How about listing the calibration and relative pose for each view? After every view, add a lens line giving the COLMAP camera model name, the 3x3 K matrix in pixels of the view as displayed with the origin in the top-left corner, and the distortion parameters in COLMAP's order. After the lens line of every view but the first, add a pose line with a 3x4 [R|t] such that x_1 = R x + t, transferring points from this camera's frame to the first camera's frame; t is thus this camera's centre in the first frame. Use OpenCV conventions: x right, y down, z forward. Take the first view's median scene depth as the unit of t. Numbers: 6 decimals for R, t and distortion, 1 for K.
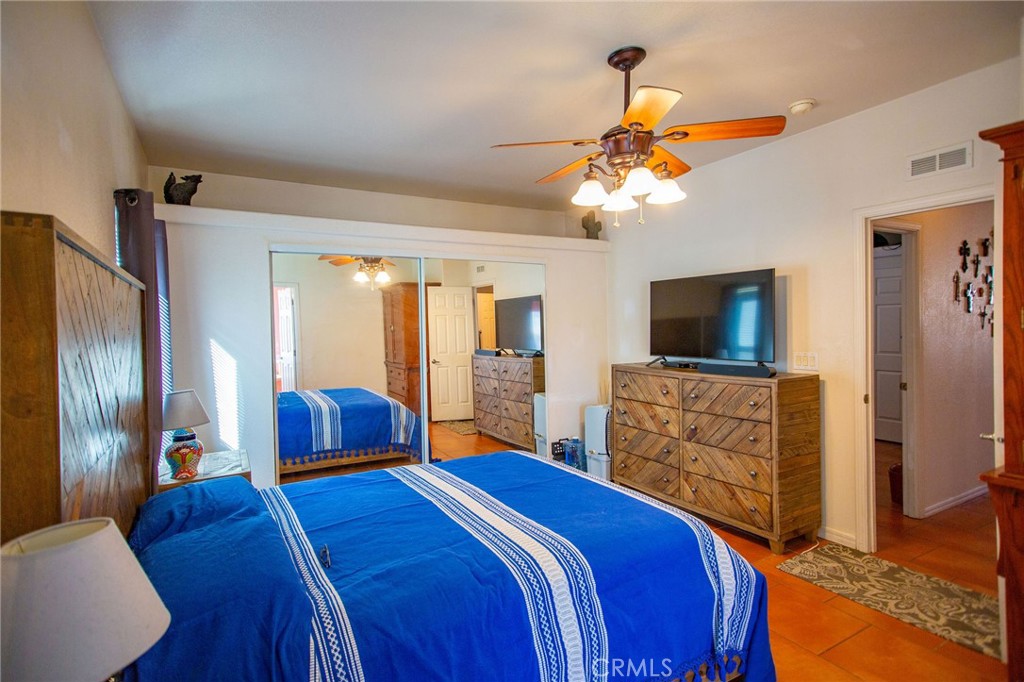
lens RADIAL K [[513.7, 0, 509.7], [0, 513.7, 332.4], [0, 0, 1]] dist [0.007950, 0.012488]
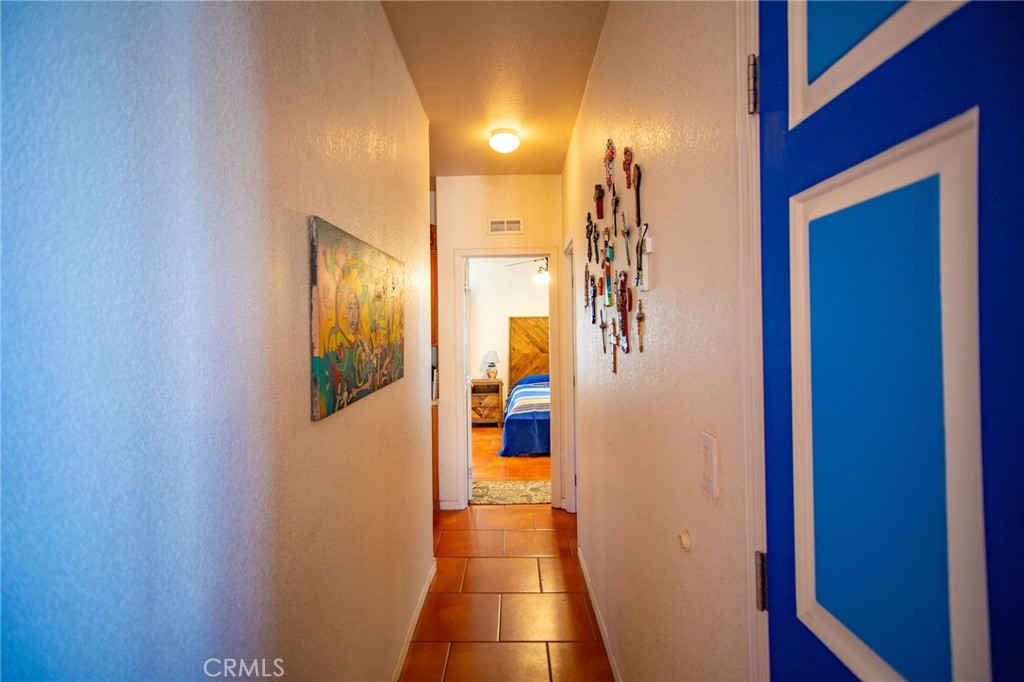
lens RADIAL K [[513.7, 0, 509.7], [0, 513.7, 332.4], [0, 0, 1]] dist [0.007950, 0.012488]
pose [[-0.506521, 0.024714, -0.861873, 1.723738], [0.007086, 0.999675, 0.024501, -0.048721], [0.862199, 0.006303, -0.506531, 1.443018]]
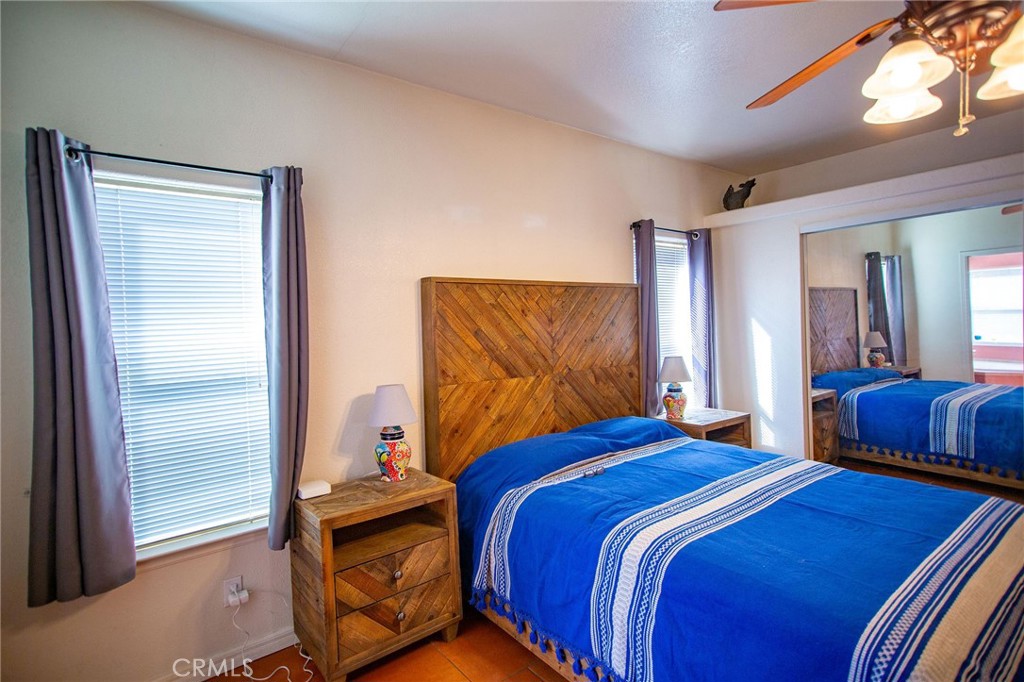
lens RADIAL K [[513.7, 0, 509.7], [0, 513.7, 332.4], [0, 0, 1]] dist [0.007950, 0.012488]
pose [[0.124893, 0.037693, -0.991454, 0.522510], [0.013773, 0.999116, 0.039720, -0.009410], [0.992075, -0.018616, 0.124263, 0.301435]]
